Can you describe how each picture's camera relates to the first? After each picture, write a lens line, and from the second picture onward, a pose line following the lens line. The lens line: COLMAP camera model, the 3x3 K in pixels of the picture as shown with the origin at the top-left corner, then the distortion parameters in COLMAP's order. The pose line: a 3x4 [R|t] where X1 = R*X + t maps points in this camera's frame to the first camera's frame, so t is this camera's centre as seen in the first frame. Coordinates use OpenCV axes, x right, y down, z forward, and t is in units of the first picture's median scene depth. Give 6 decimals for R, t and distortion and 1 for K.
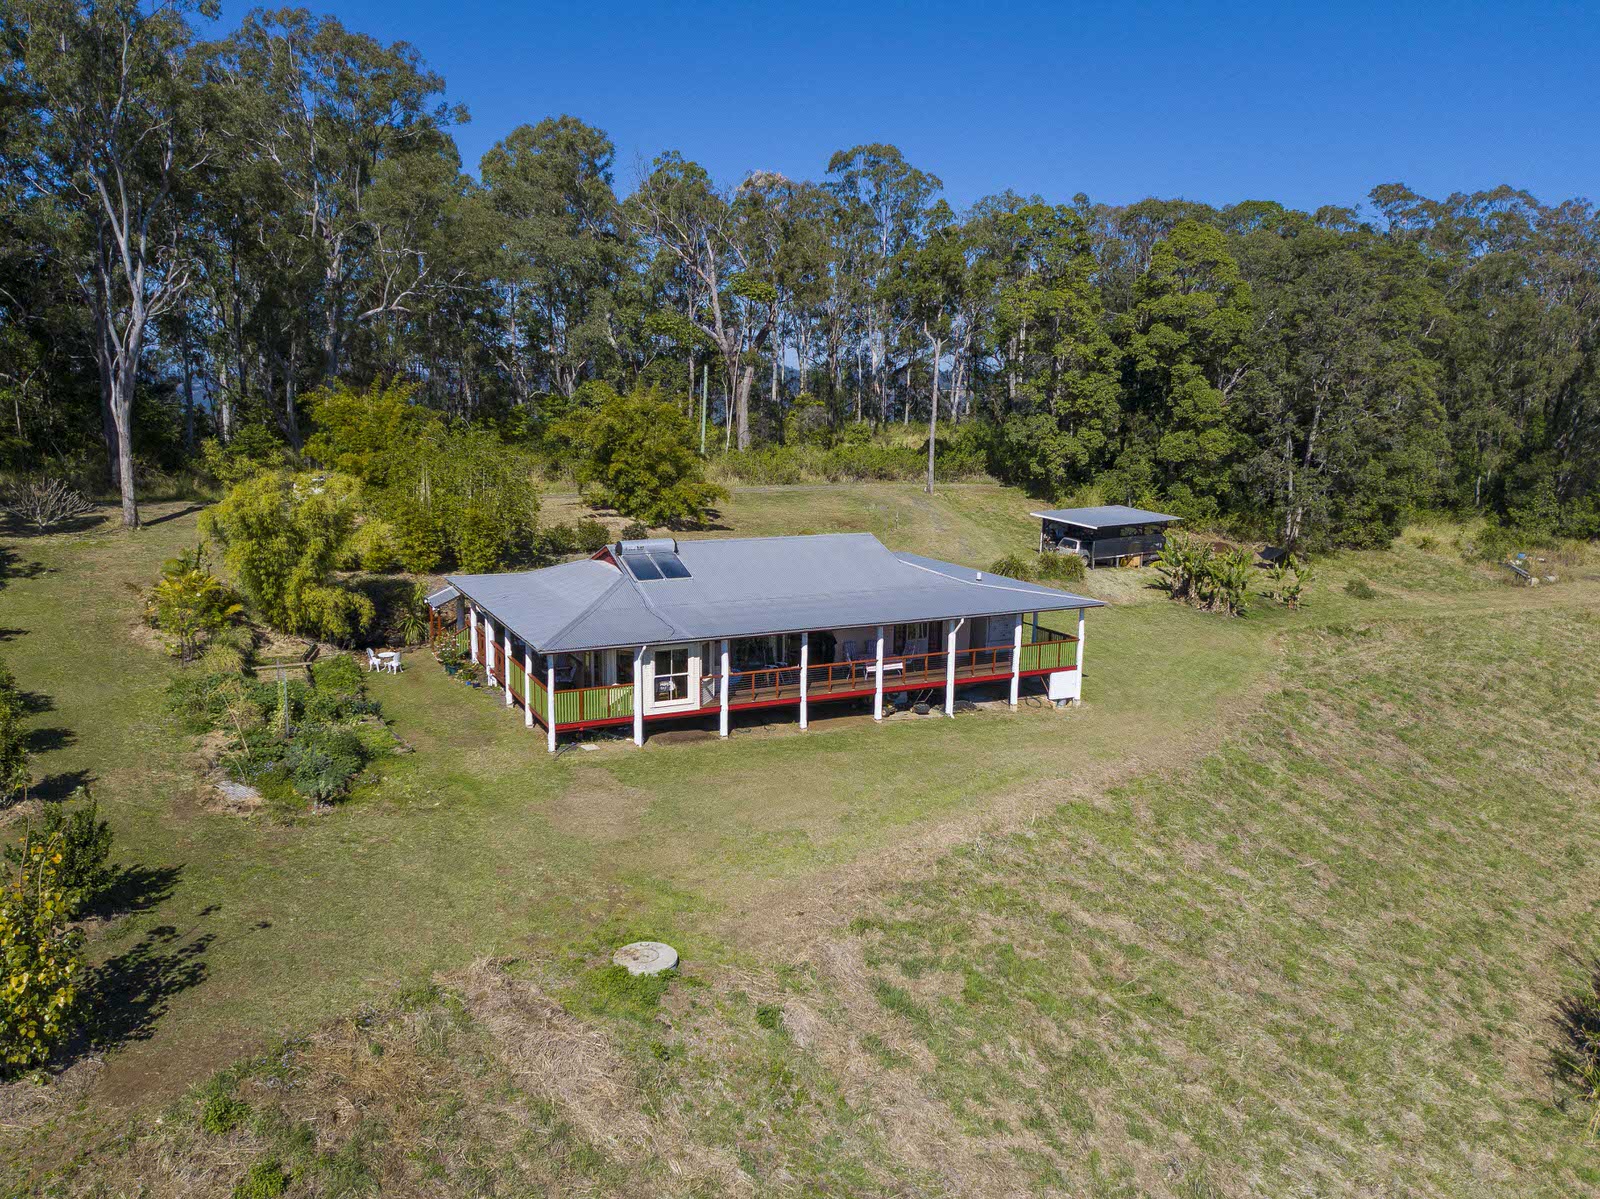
lens RADIAL K [[1214.3, 0, 801.5], [0, 1214.3, 595.1], [0, 0, 1]] dist [-0.026367, 0.022004]
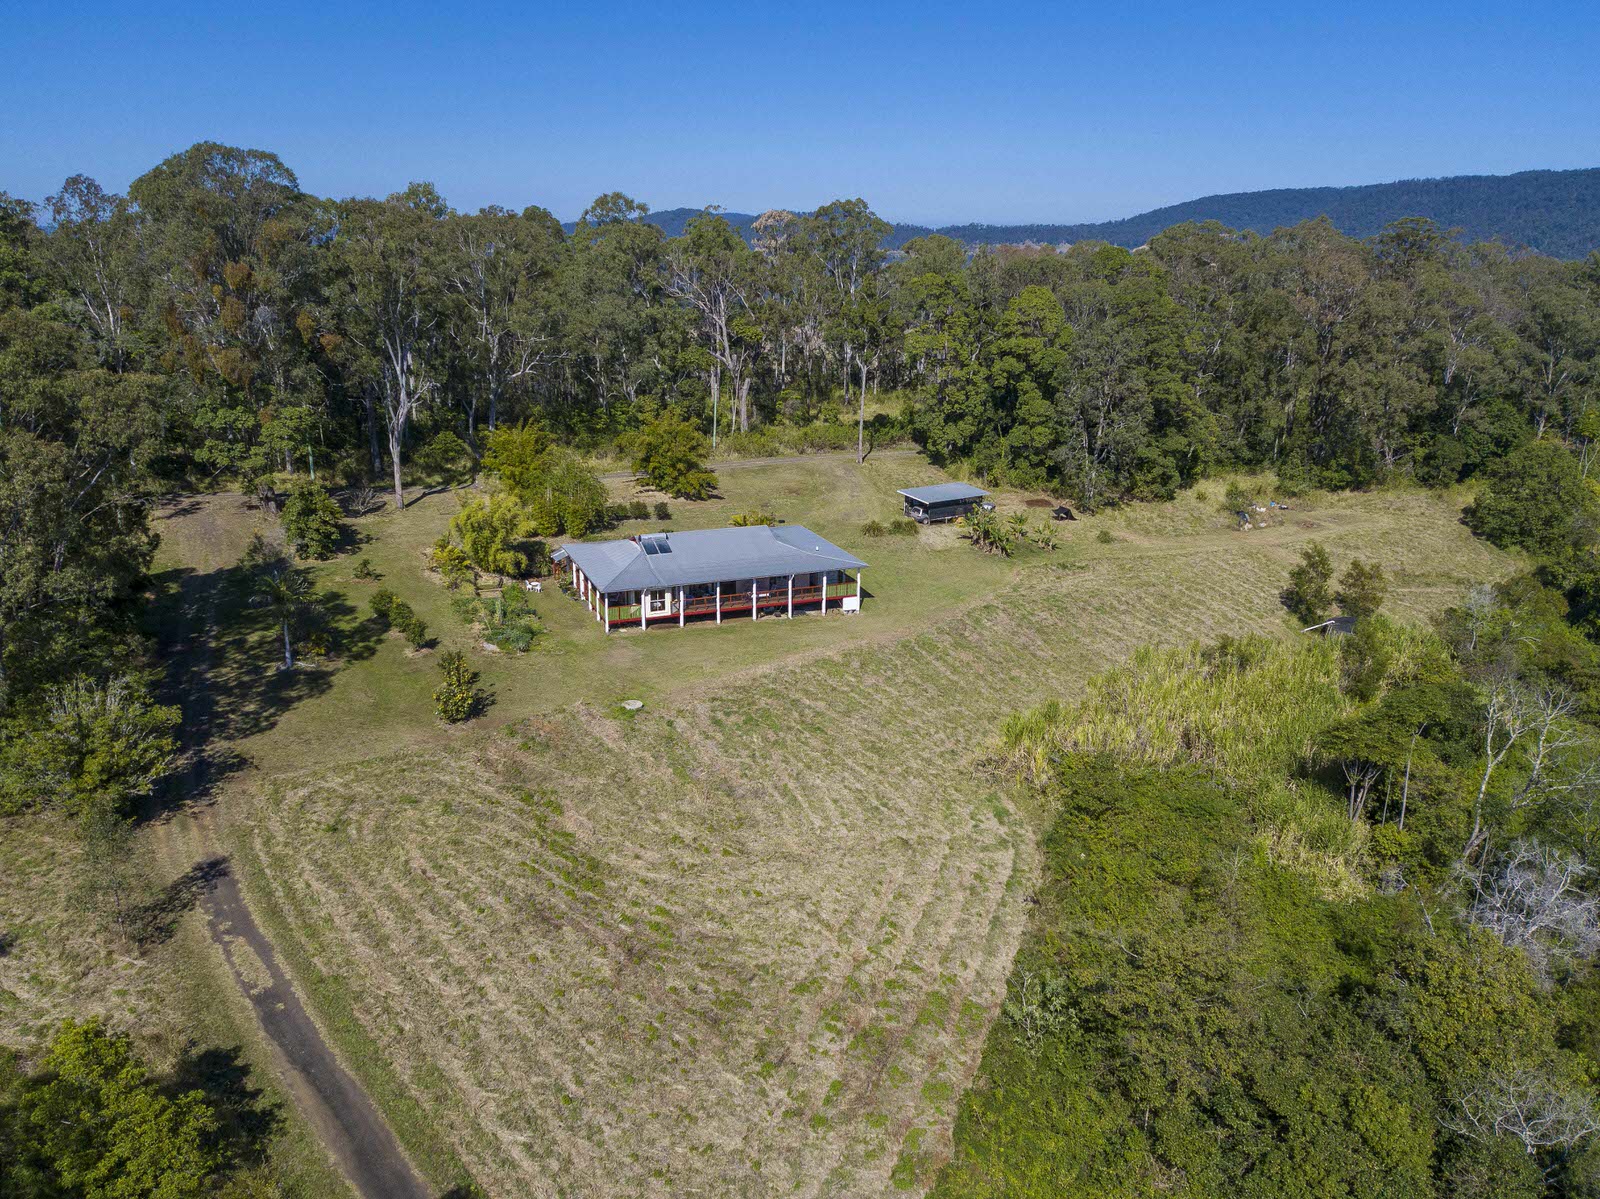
lens RADIAL K [[1214.3, 0, 801.5], [0, 1214.3, 595.1], [0, 0, 1]] dist [-0.026367, 0.022004]
pose [[0.996842, 0.019179, -0.077065, 0.302087], [-0.010070, 0.993094, 0.116885, -0.191073], [0.078775, -0.115739, 0.990151, -1.120775]]
